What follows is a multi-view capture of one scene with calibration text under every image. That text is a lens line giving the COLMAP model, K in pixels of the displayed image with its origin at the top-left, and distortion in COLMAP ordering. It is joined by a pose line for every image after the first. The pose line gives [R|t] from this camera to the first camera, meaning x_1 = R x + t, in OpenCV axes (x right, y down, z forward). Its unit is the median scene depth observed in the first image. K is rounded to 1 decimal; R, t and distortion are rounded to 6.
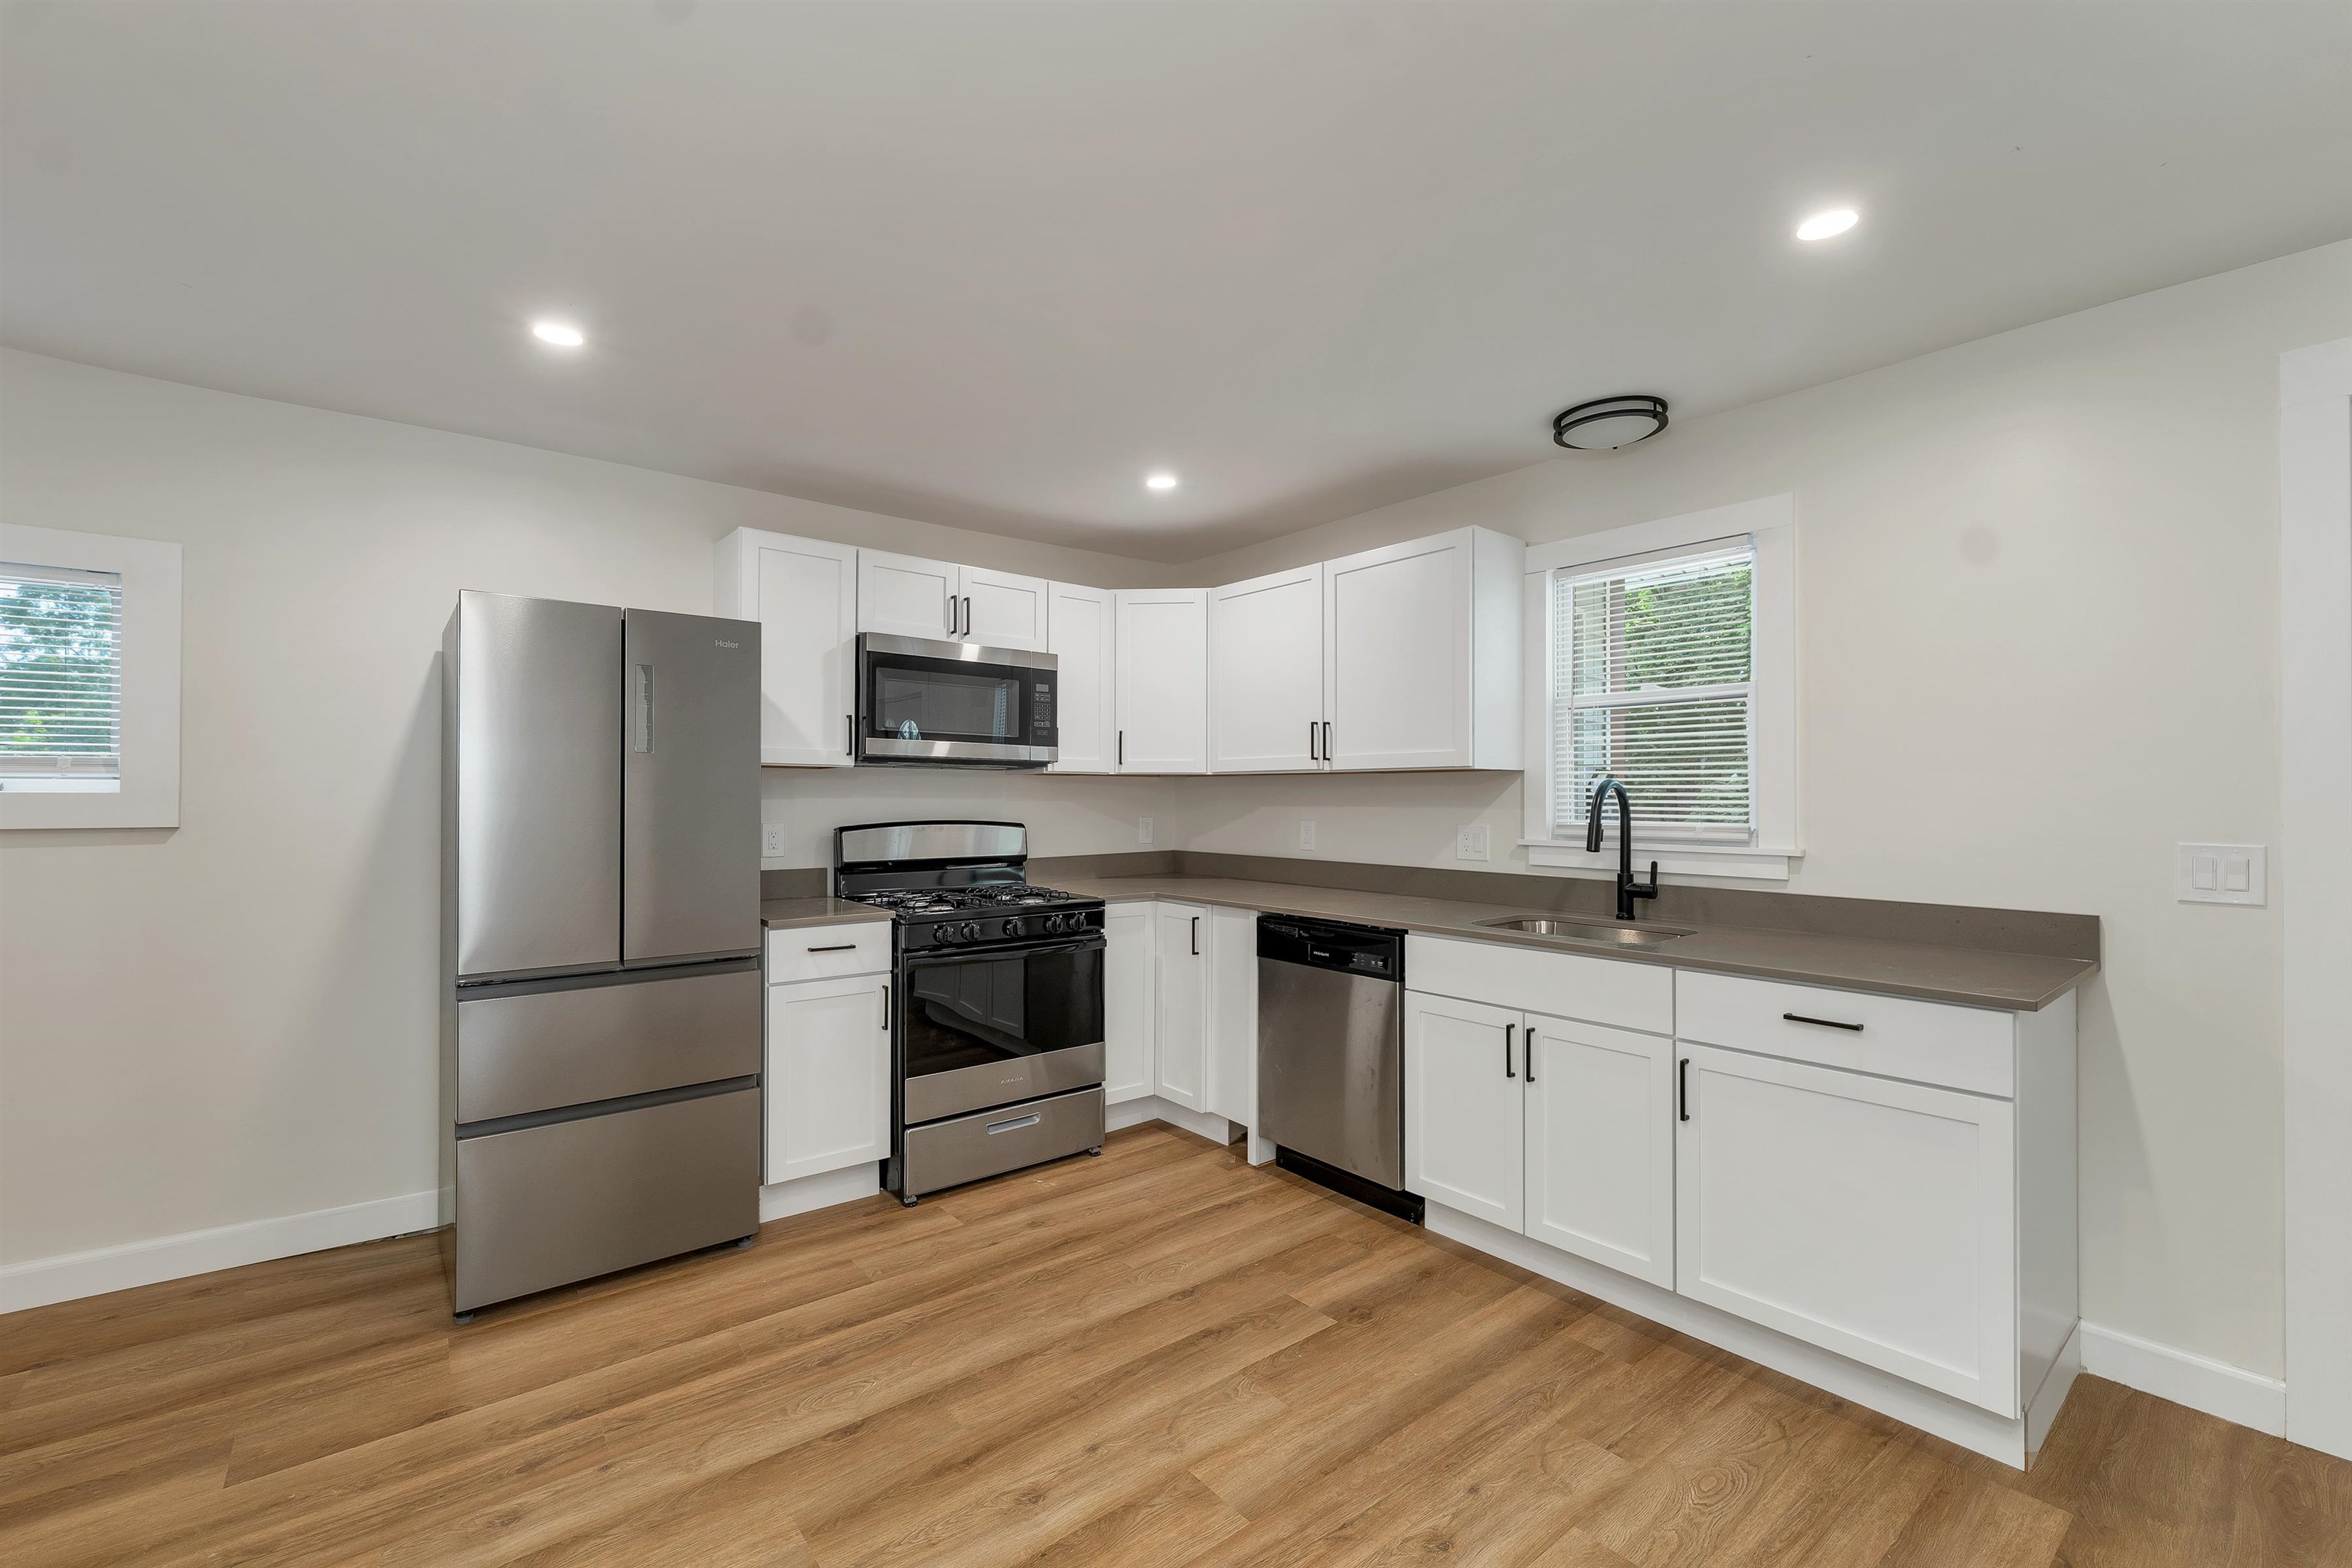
lens RADIAL K [[989.9, 0, 1176.0], [0, 989.9, 784.0], [0, 0, 1]] dist [-0.001421, -0.000212]
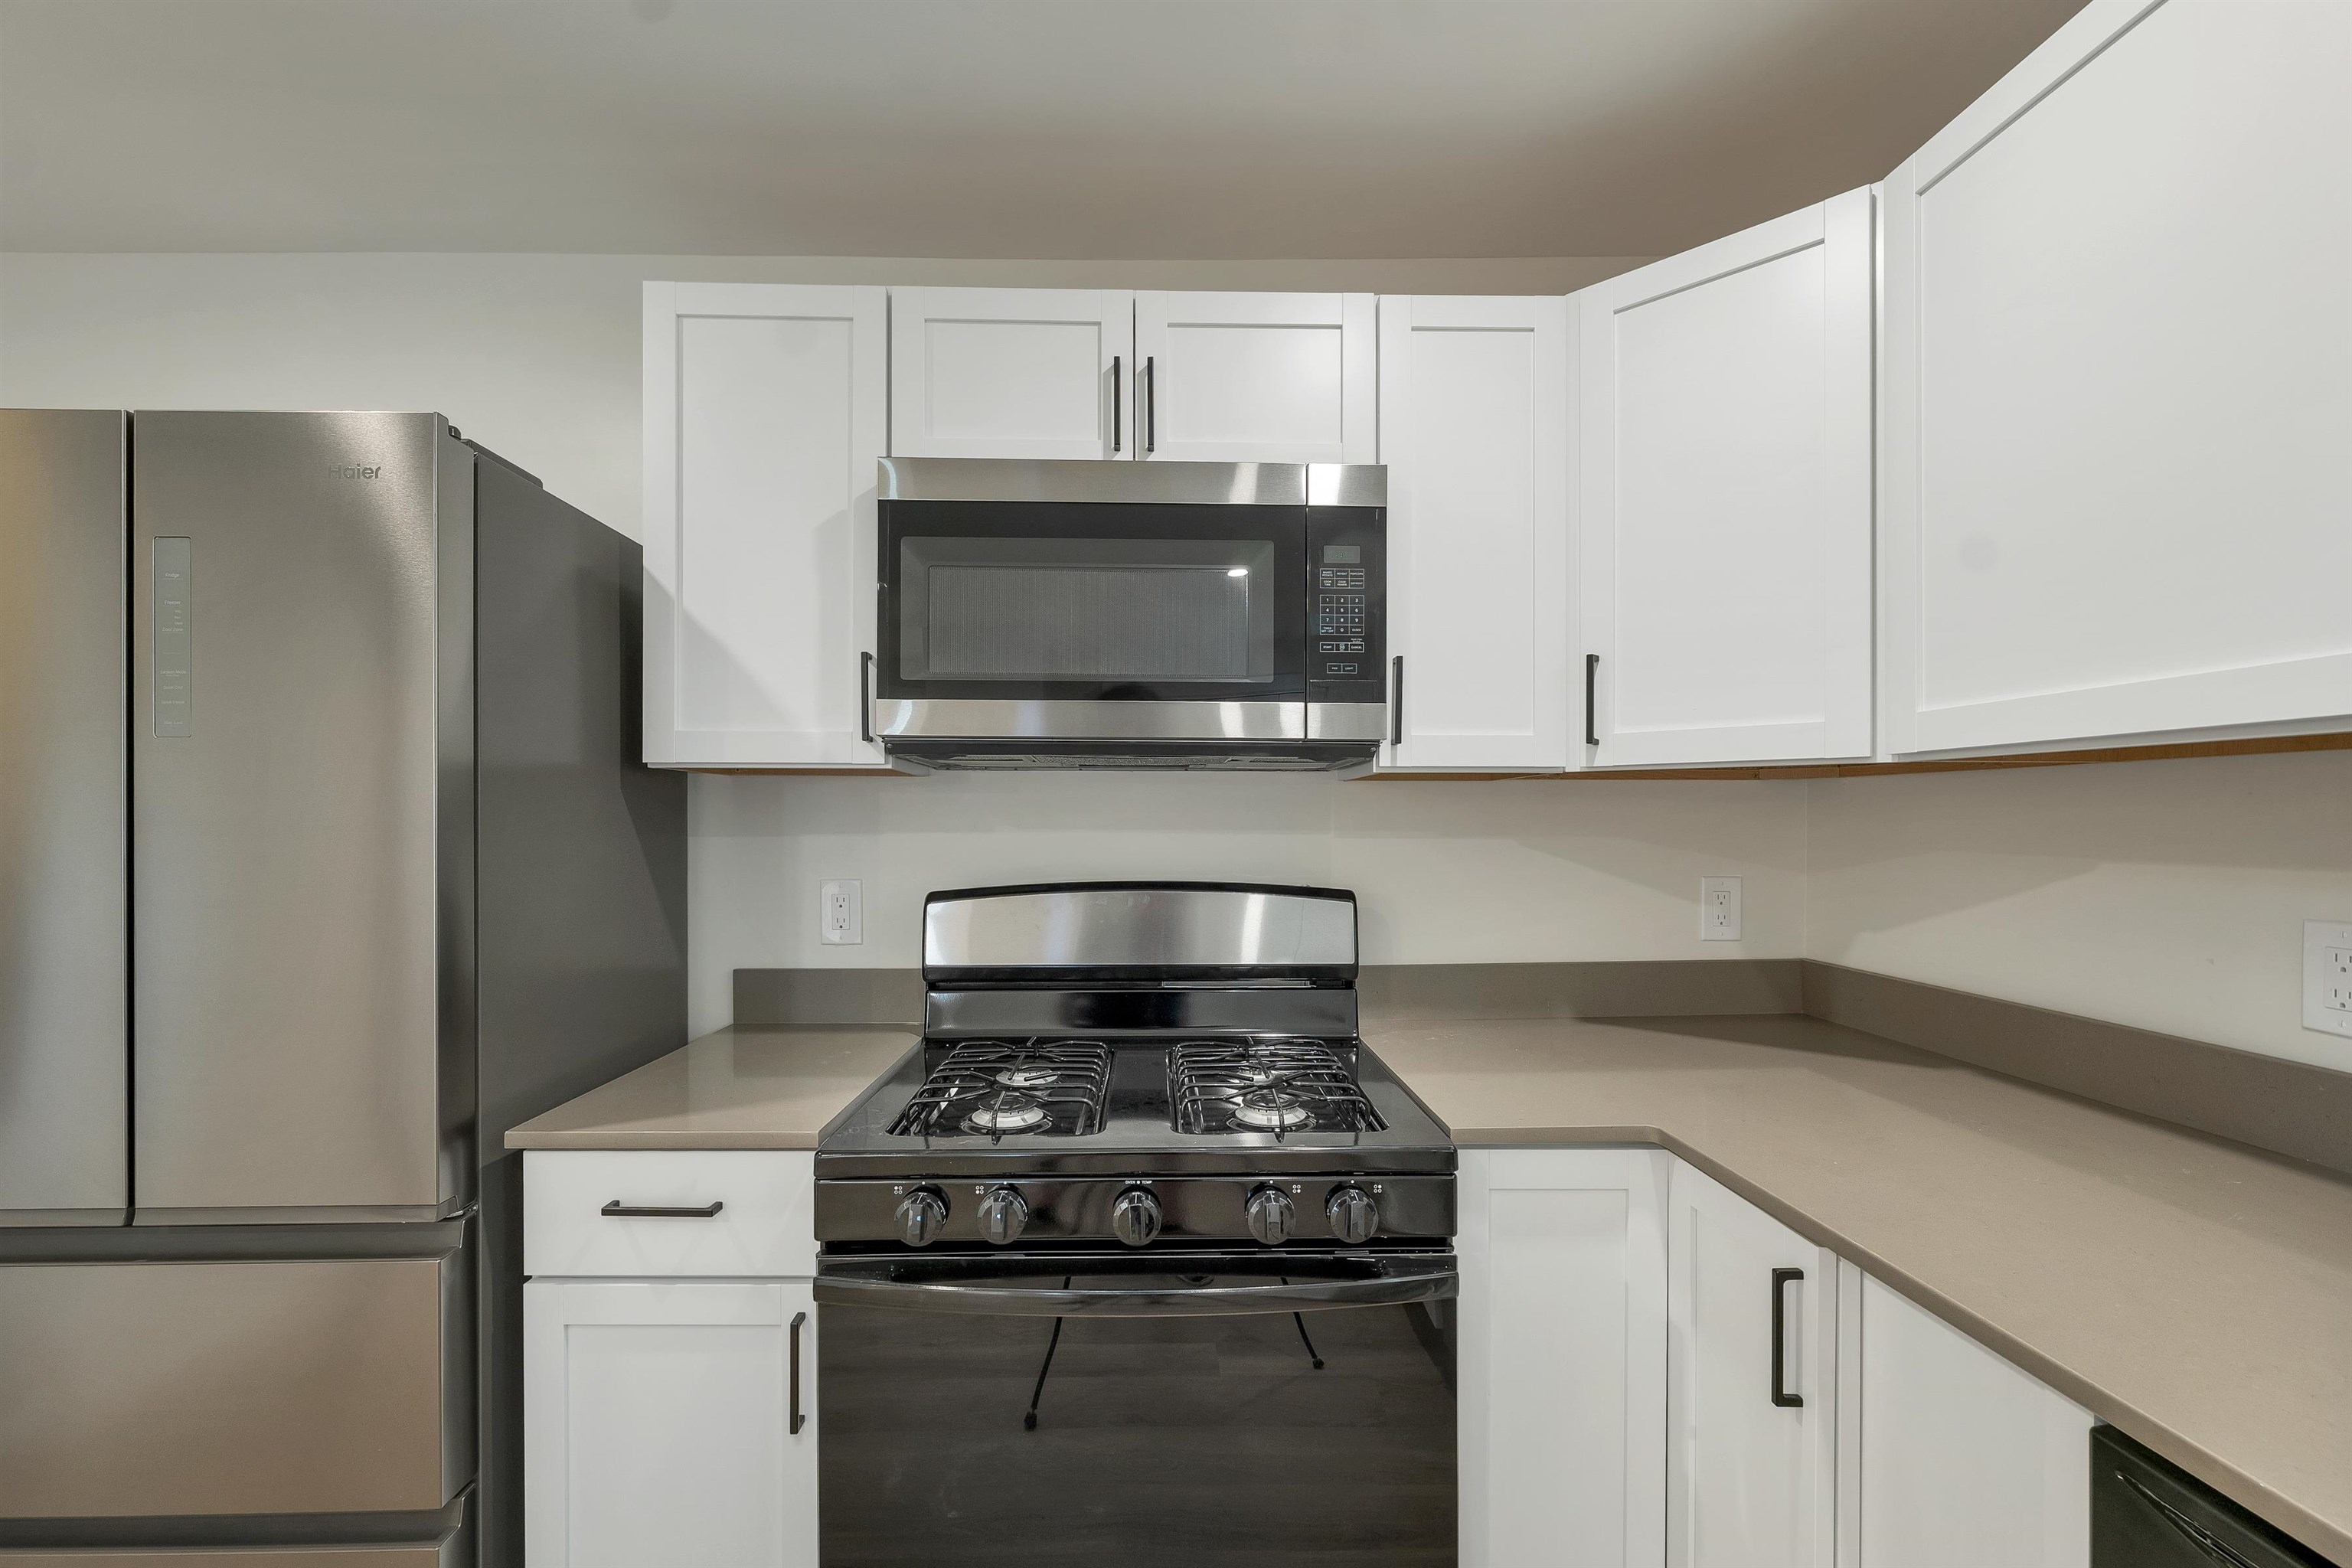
lens RADIAL K [[973.6, 0, 1169.5], [0, 973.6, 825.1], [0, 0, 1]] dist [-0.000859, -0.000119]
pose [[0.784382, -0.001963, -0.620275, 0.061604], [0.013204, 0.999821, 0.013533, 0.005067], [0.620138, -0.018805, 0.784268, 0.786282]]
